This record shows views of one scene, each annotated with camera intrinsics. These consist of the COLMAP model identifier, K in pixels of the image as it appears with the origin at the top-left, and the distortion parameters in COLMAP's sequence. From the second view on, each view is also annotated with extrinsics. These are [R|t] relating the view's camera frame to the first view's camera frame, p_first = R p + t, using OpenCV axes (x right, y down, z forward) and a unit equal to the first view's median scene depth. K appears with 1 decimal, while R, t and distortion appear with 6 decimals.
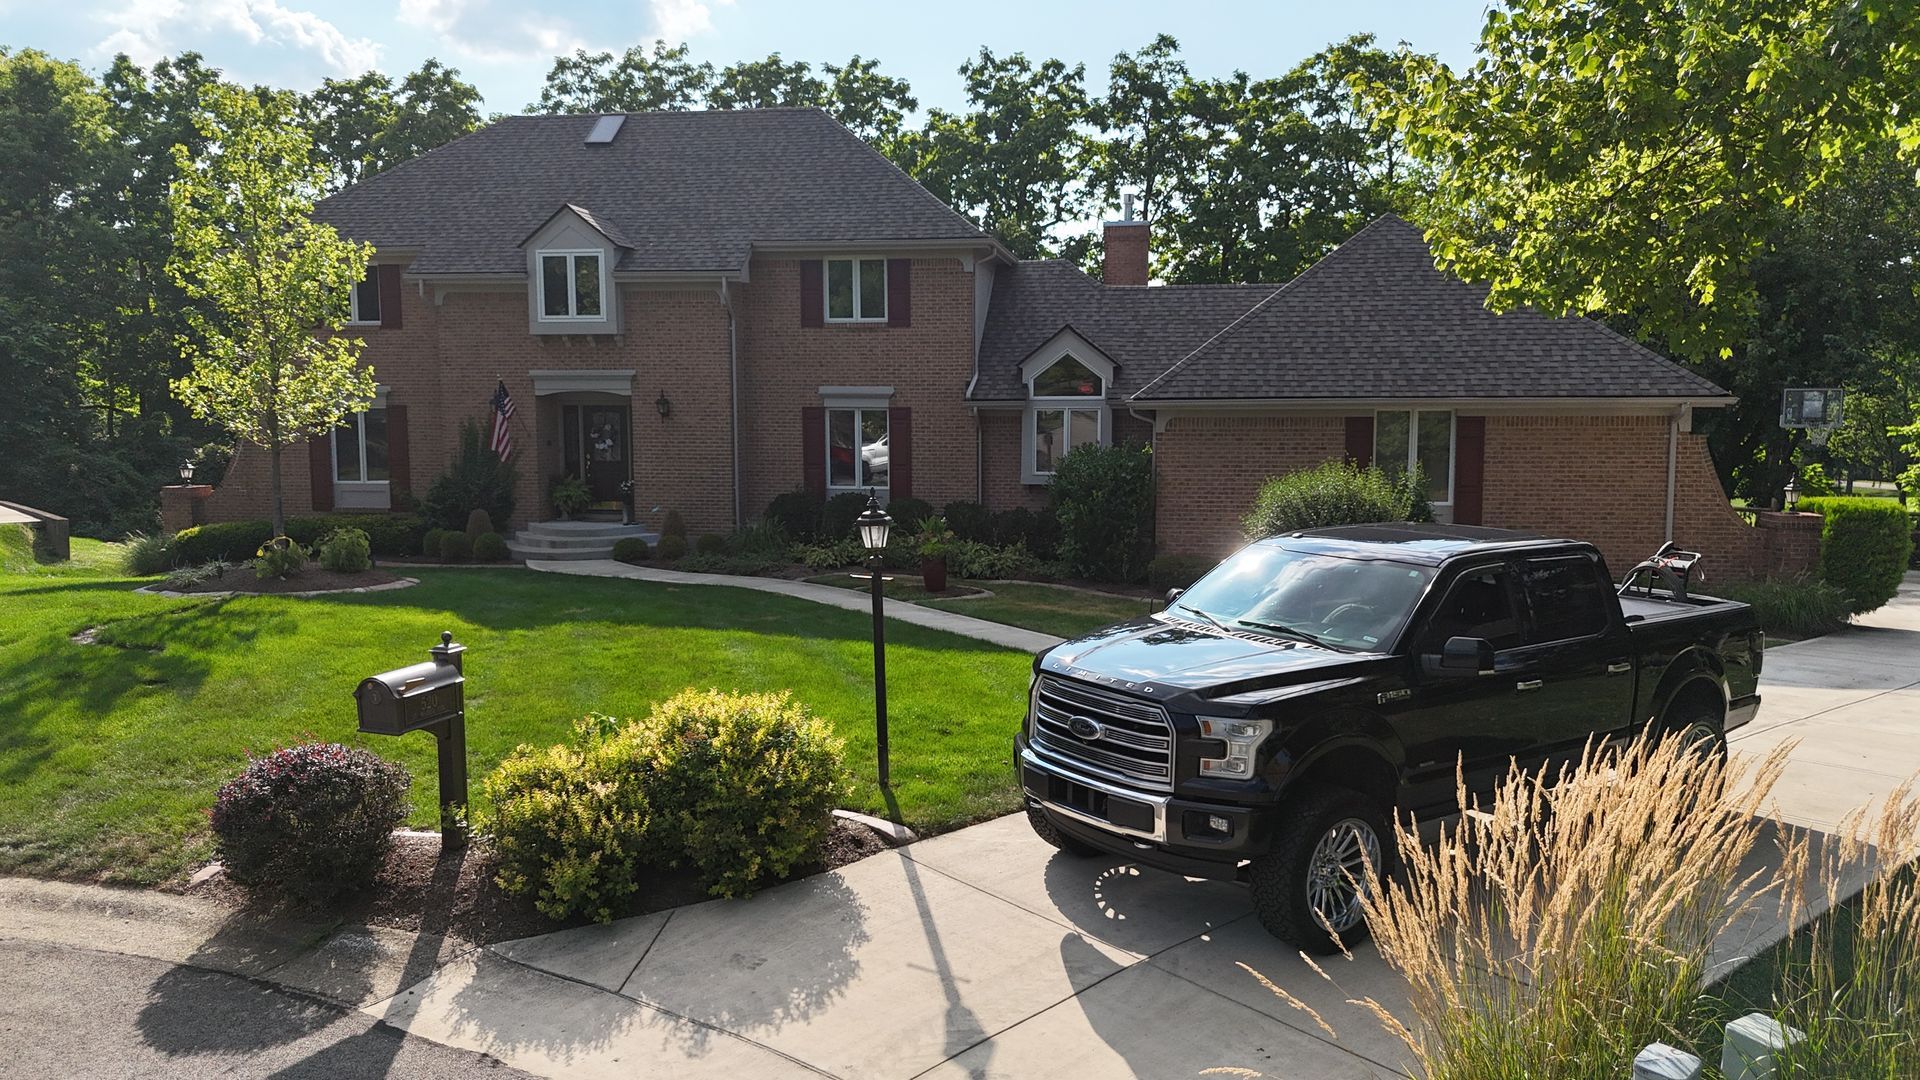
lens RADIAL K [[1425.3, 0, 956.4], [0, 1425.3, 544.8], [0, 0, 1]] dist [0.056222, -0.047984]
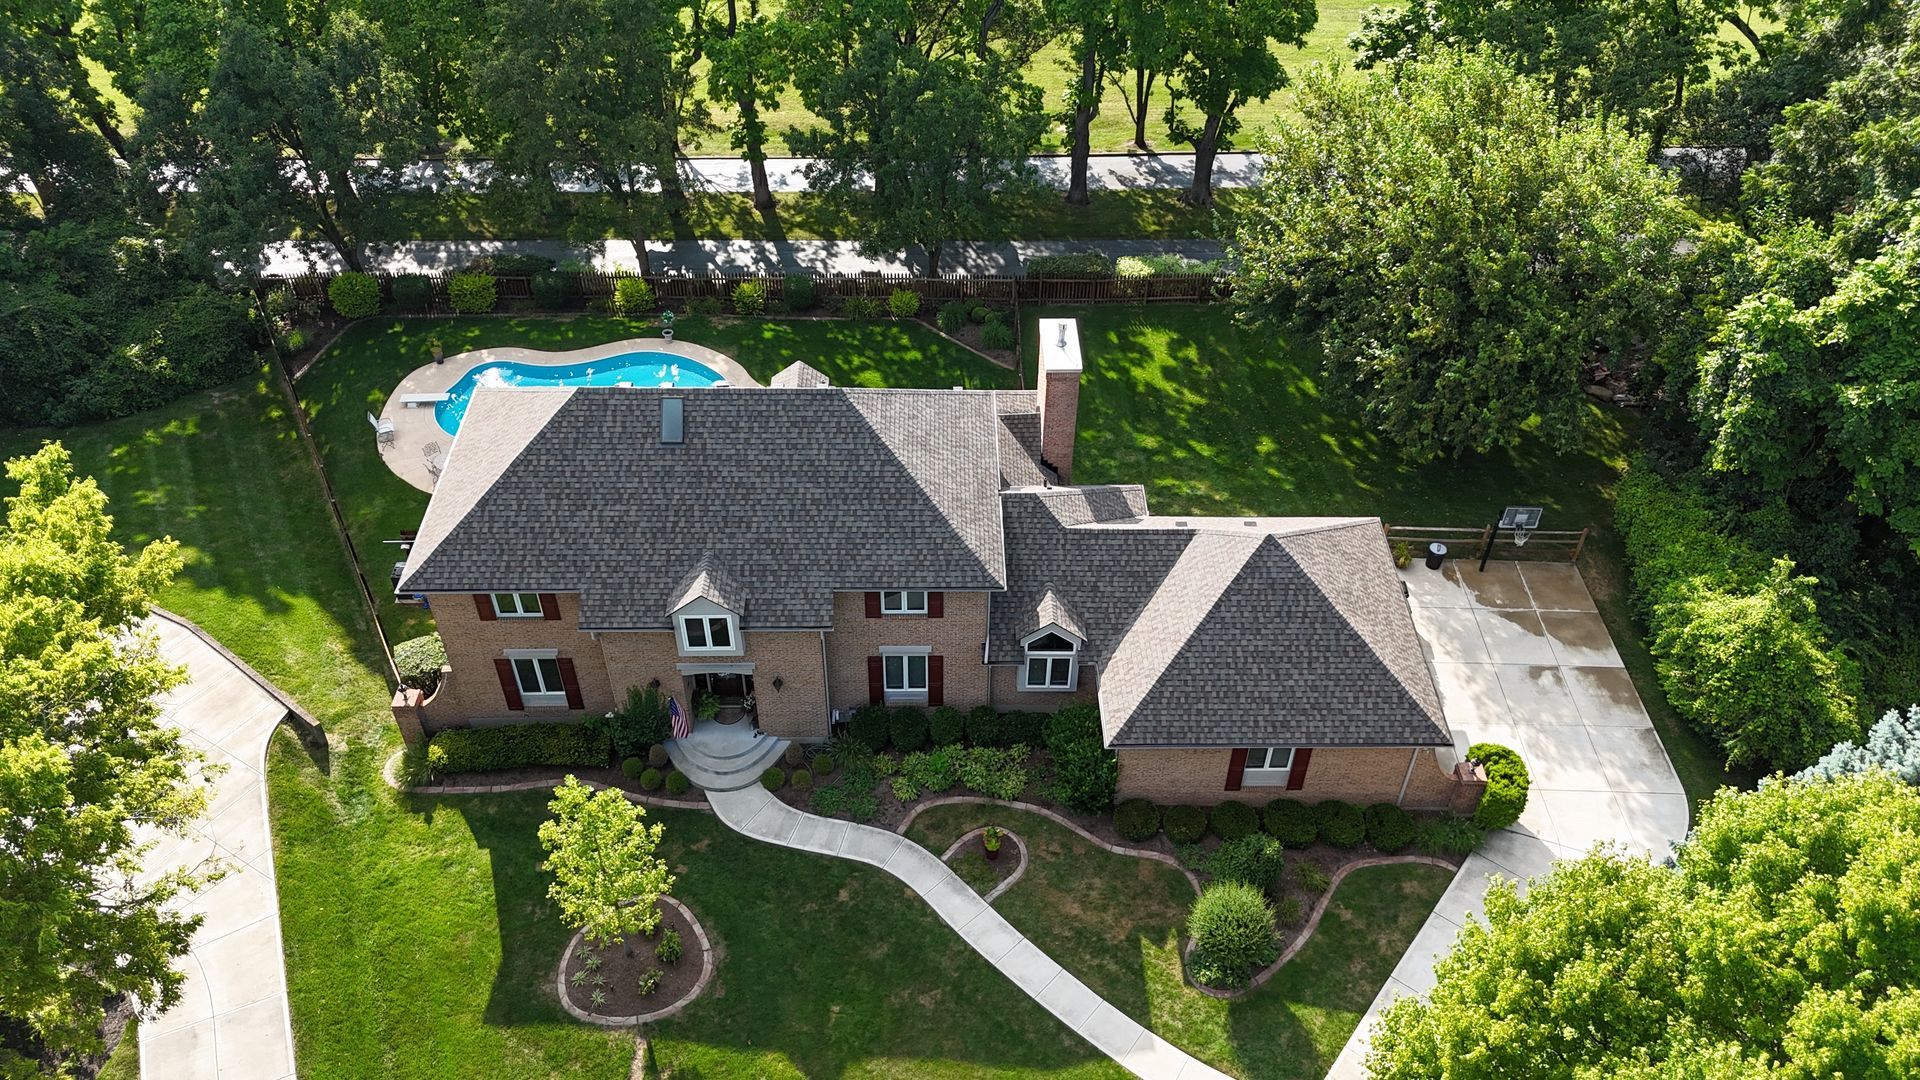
lens RADIAL K [[1425.3, 0, 951.4], [0, 1425.3, 539.6], [0, 0, 1]] dist [0.056222, -0.047984]
pose [[0.985095, -0.107137, 0.134570, -0.211925], [0.008947, 0.813195, 0.581923, -1.067714], [-0.171776, -0.572045, 0.802033, -0.112638]]
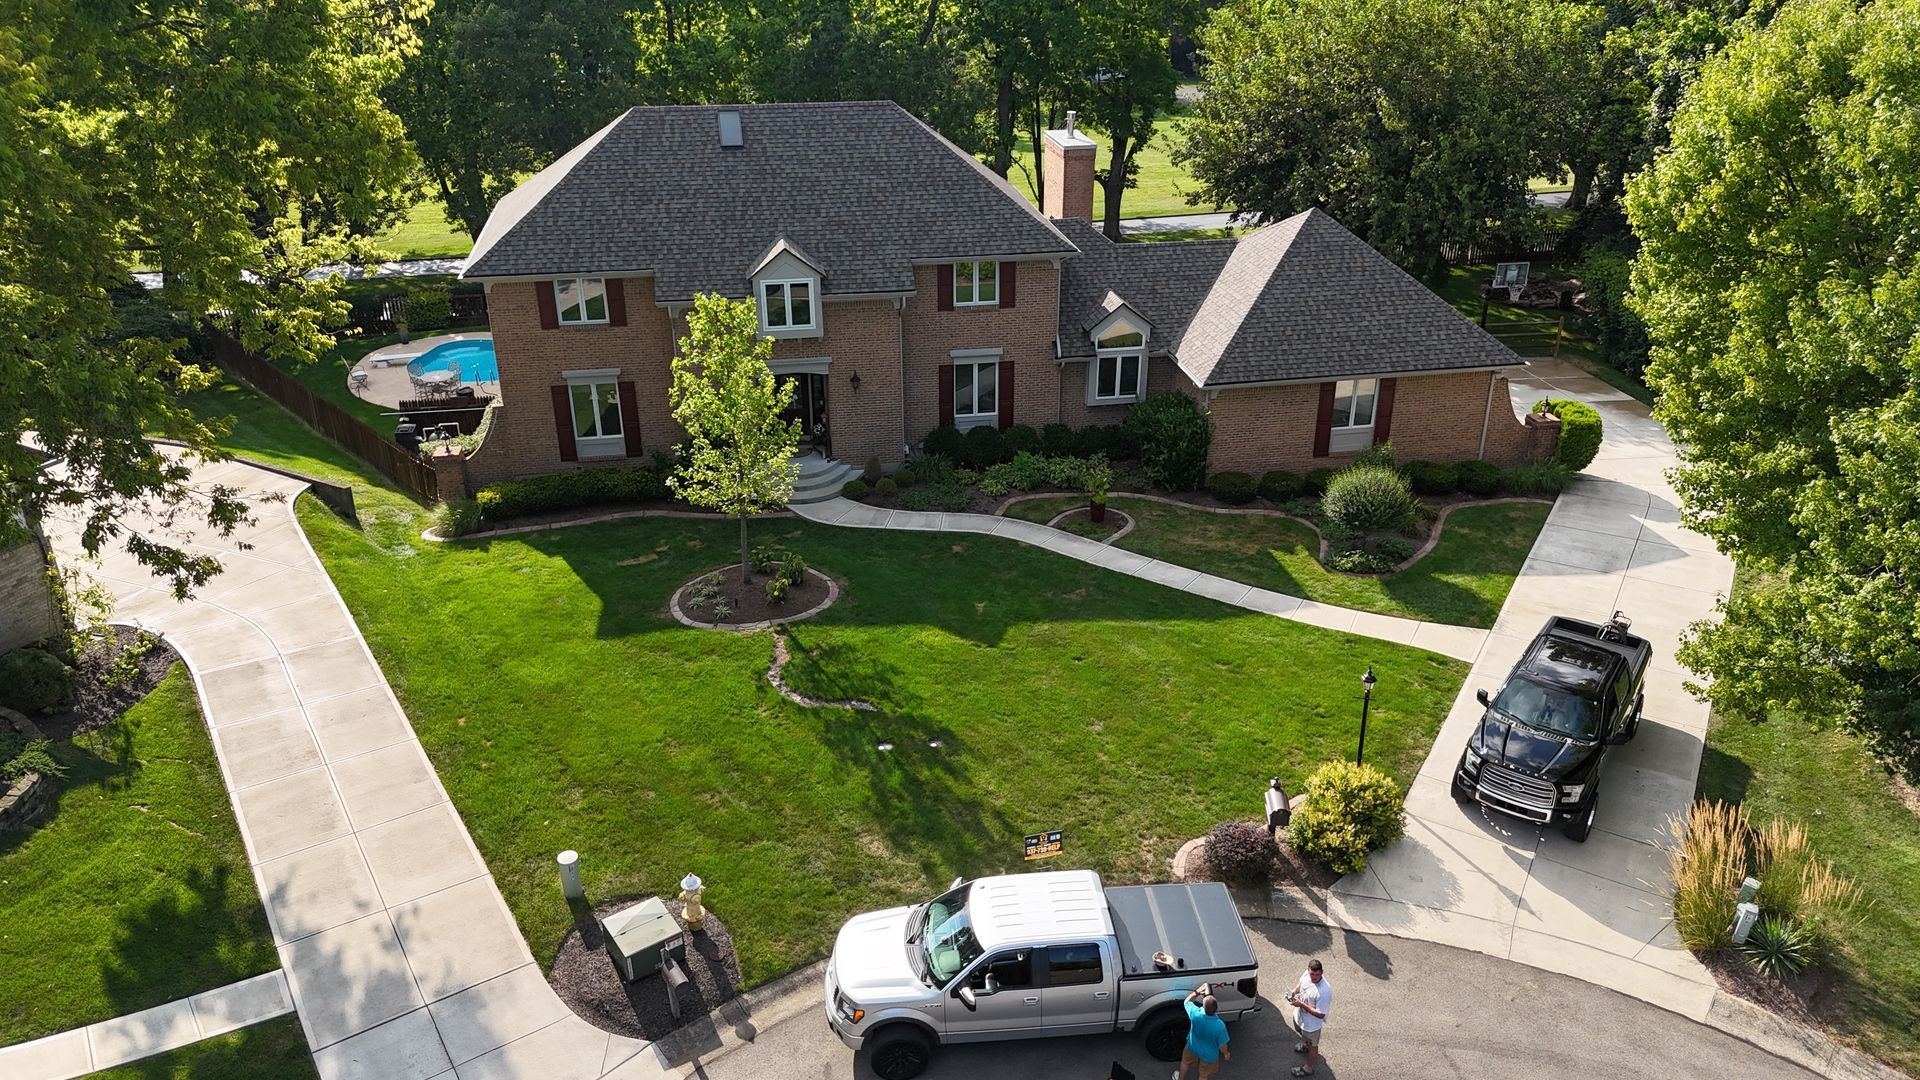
lens RADIAL K [[1425.3, 0, 957.0], [0, 1425.3, 538.5], [0, 0, 1]] dist [0.056222, -0.047984]
pose [[0.946650, -0.141503, 0.289534, -0.542921], [0.038254, 0.941431, 0.335028, -0.422329], [-0.319984, -0.306079, 0.896619, -0.345388]]
